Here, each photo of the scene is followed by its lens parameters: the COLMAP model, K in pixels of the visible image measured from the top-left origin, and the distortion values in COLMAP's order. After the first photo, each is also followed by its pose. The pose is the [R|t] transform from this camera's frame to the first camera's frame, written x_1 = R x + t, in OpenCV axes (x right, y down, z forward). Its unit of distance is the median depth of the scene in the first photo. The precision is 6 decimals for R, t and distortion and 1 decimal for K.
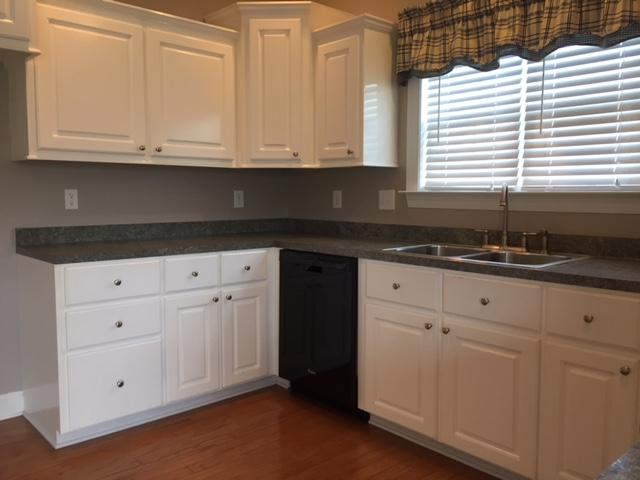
lens RADIAL K [[547.4, 0, 317.6], [0, 547.4, 242.3], [0, 0, 1]] dist [0.051354, -0.073456]
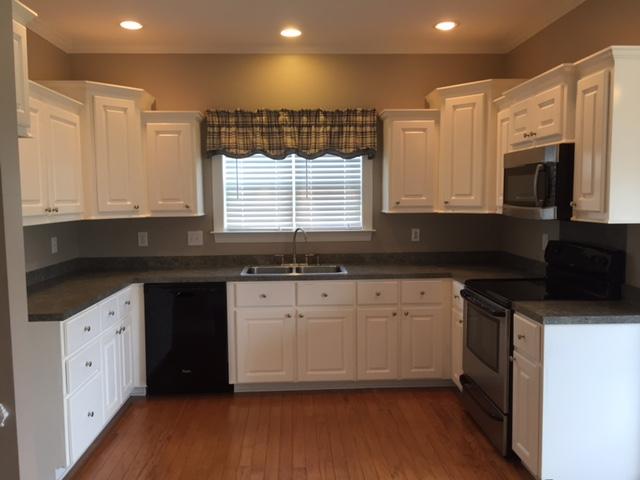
lens RADIAL K [[547.4, 0, 324.0], [0, 547.4, 239.1], [0, 0, 1]] dist [0.051354, -0.073456]
pose [[0.628595, -0.071673, 0.774423, -0.856215], [0.082008, 0.996302, 0.025642, -0.098147], [-0.773397, 0.047391, 0.632148, -0.136156]]
